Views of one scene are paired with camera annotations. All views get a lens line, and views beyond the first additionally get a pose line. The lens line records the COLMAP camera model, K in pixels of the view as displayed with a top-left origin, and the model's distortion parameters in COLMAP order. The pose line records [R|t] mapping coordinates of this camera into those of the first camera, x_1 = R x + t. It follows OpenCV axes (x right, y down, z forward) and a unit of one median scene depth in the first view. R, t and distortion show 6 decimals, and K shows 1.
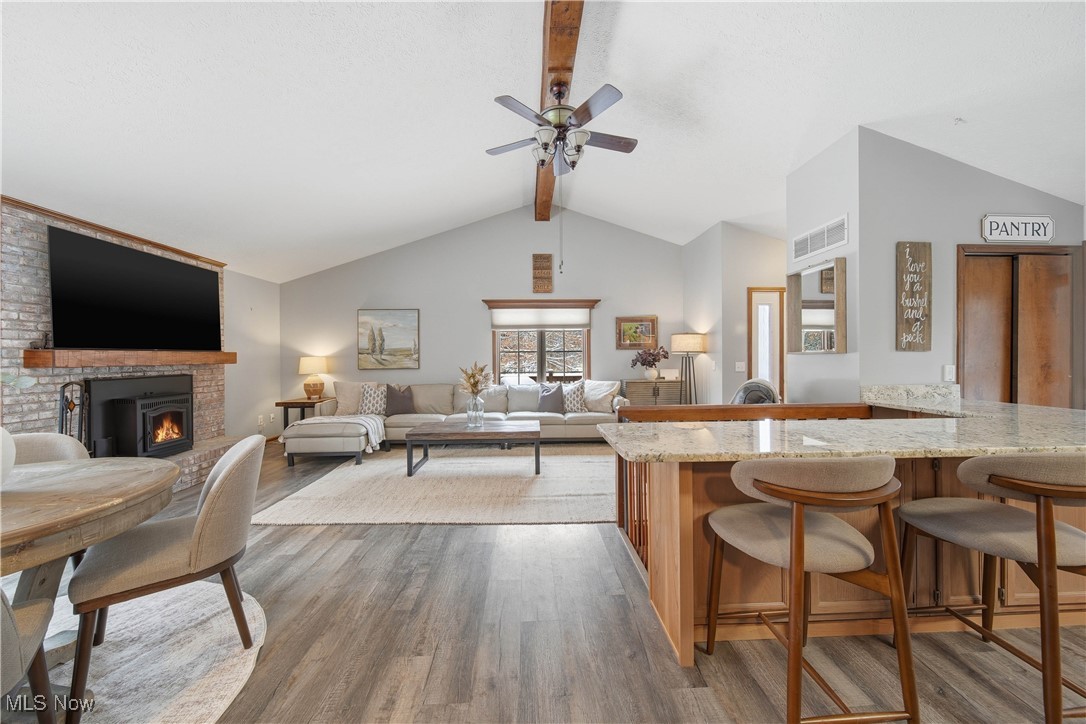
lens RADIAL K [[387.3, 0, 541.8], [0, 387.3, 358.2], [0, 0, 1]] dist [-0.000824, -0.000140]
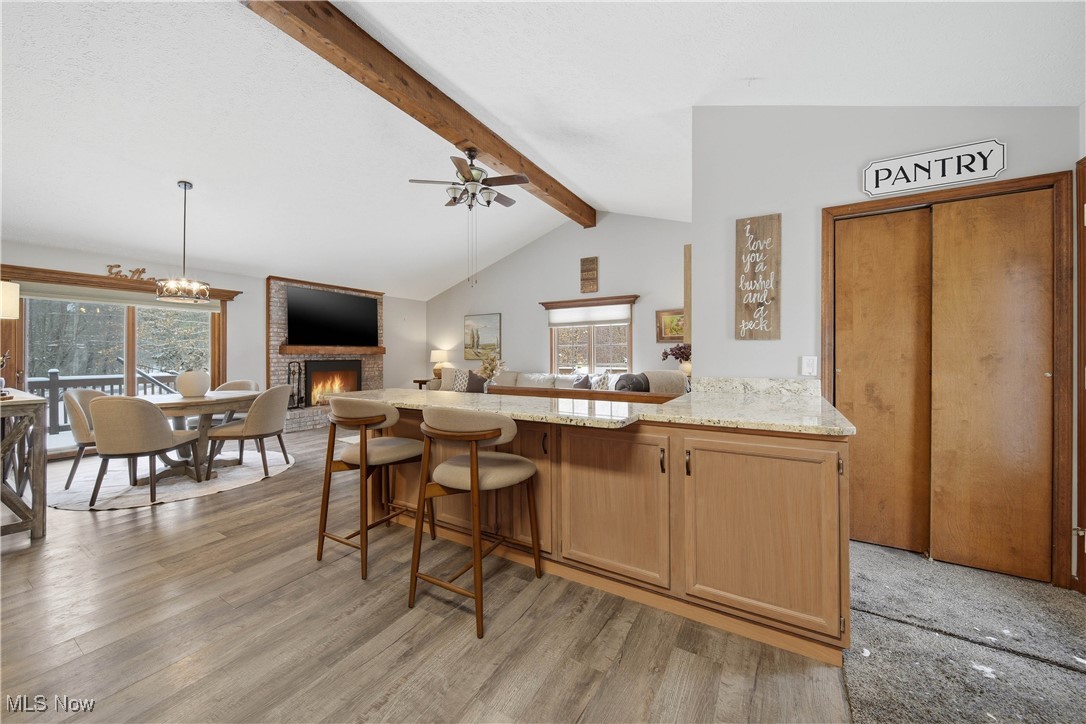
lens RADIAL K [[390.0, 0, 541.3], [0, 390.0, 353.3], [0, 0, 1]] dist [-0.000554, -0.000100]
pose [[0.835844, 0.003042, -0.548959, 0.727820], [-0.004845, 0.999987, -0.001836, 0.011301], [0.548946, 0.004194, 0.835847, -0.010435]]
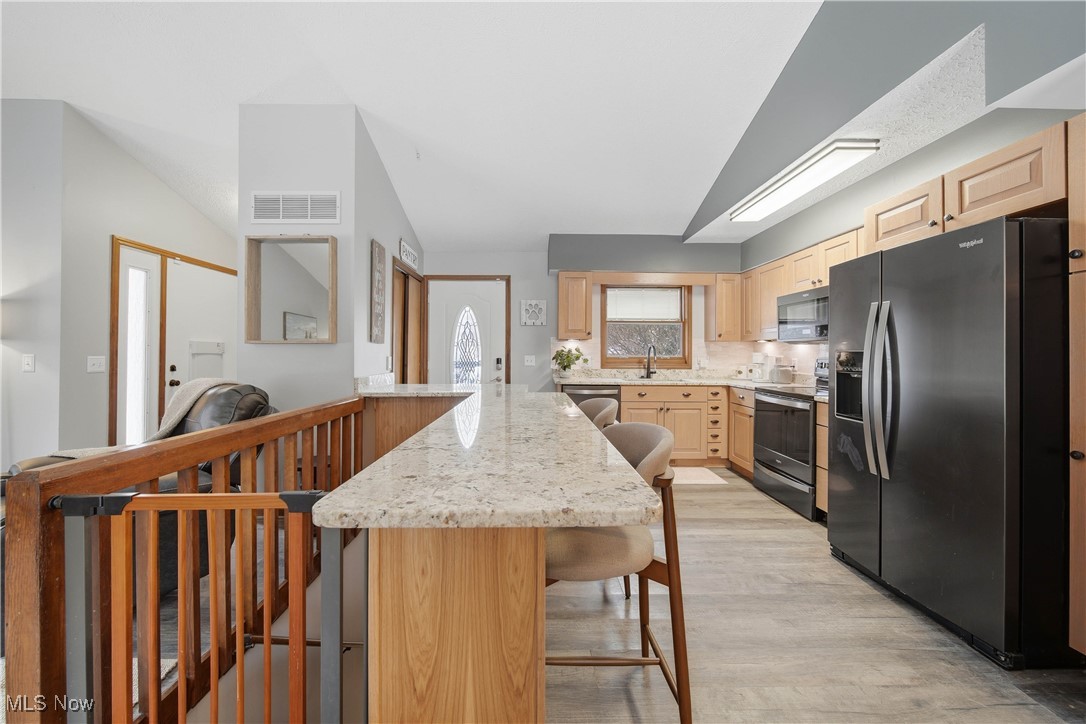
lens RADIAL K [[393.3, 0, 540.9], [0, 393.3, 350.7], [0, 0, 1]] dist [-0.001051, -0.000226]
pose [[0.013801, 0.017035, 0.999760, -0.095517], [0.001239, 0.999854, -0.017054, 0.015536], [-0.999904, 0.001474, 0.013778, 0.370919]]
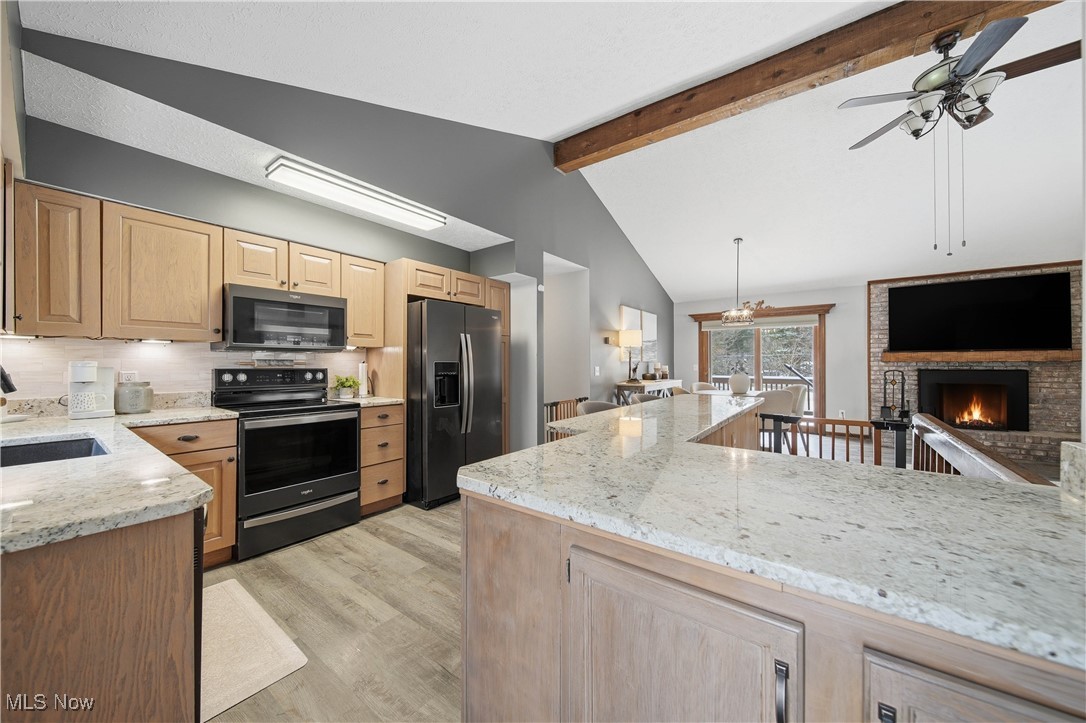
lens RADIAL K [[384.5, 0, 538.0], [0, 384.5, 361.0], [0, 0, 1]] dist [0.000388, -0.001722]
pose [[-0.637986, 0.004862, -0.770032, 0.917213], [0.004206, 0.999987, 0.002830, 0.004727], [0.770036, -0.001433, -0.637999, 0.608617]]
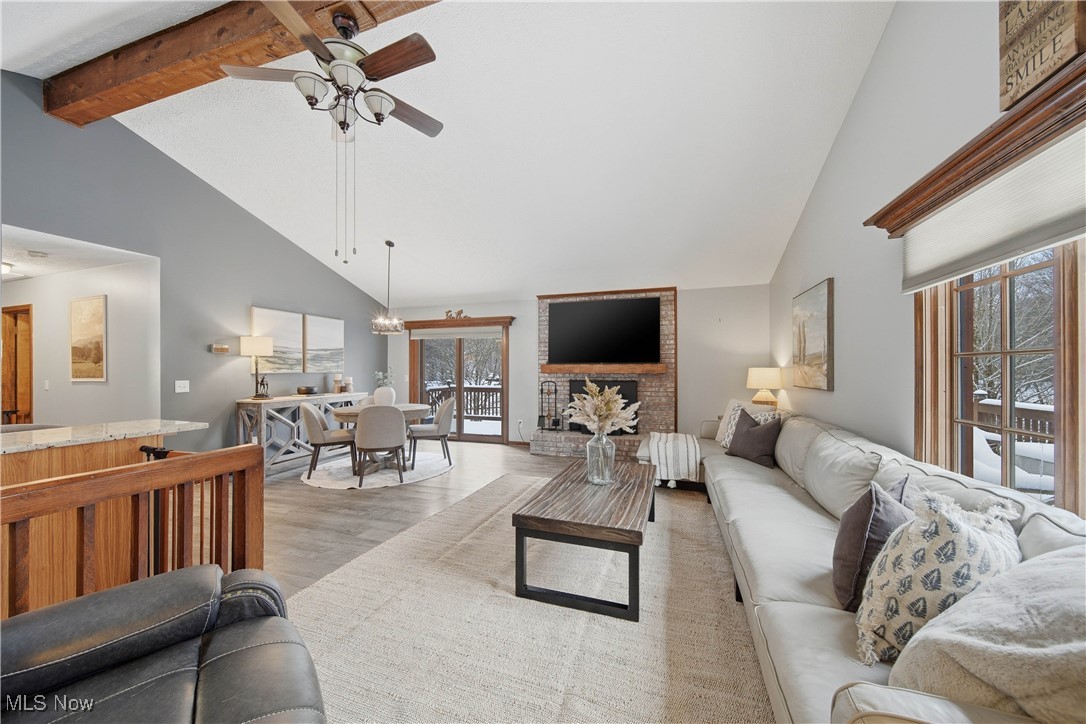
lens RADIAL K [[388.8, 0, 542.4], [0, 388.8, 367.5], [0, 0, 1]] dist [-0.000248, -0.000283]
pose [[-0.357564, 0.004581, -0.933878, 0.454003], [0.000342, 0.999989, 0.004774, -0.011189], [0.933889, 0.001388, -0.357561, 1.184141]]
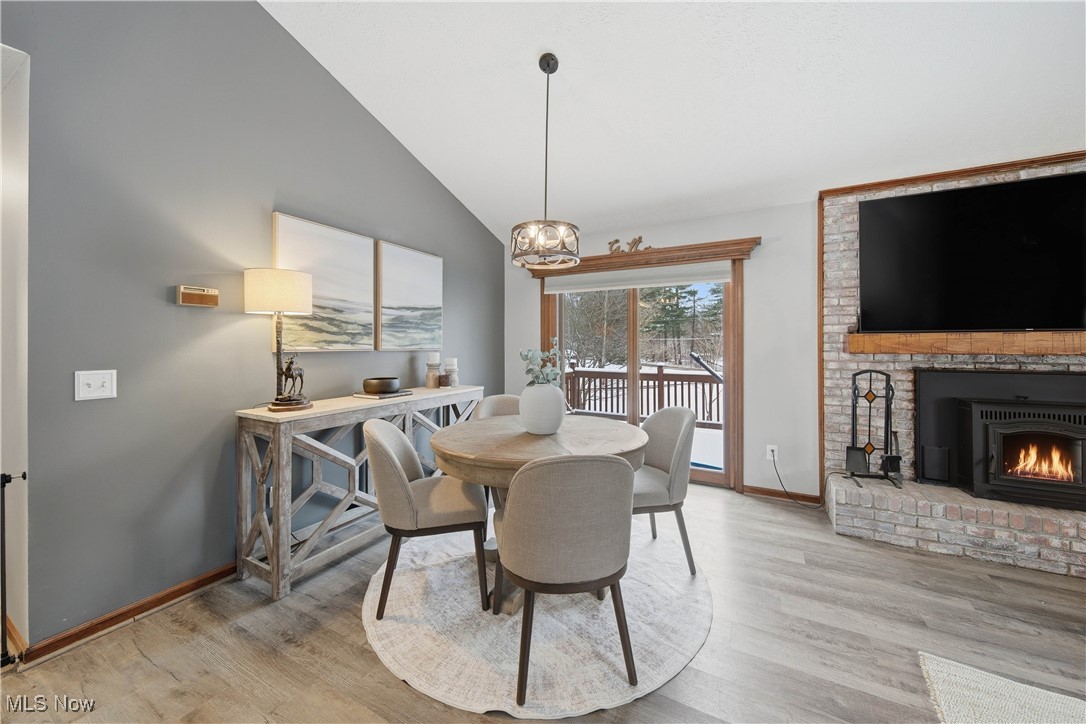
lens RADIAL K [[397.5, 0, 541.3], [0, 397.5, 343.1], [0, 0, 1]] dist [-0.002510, -0.000399]
pose [[-0.519594, 0.003214, -0.854407, -0.030227], [0.001282, 0.999995, 0.002982, -0.002520], [0.854412, 0.000454, -0.519595, 0.584429]]
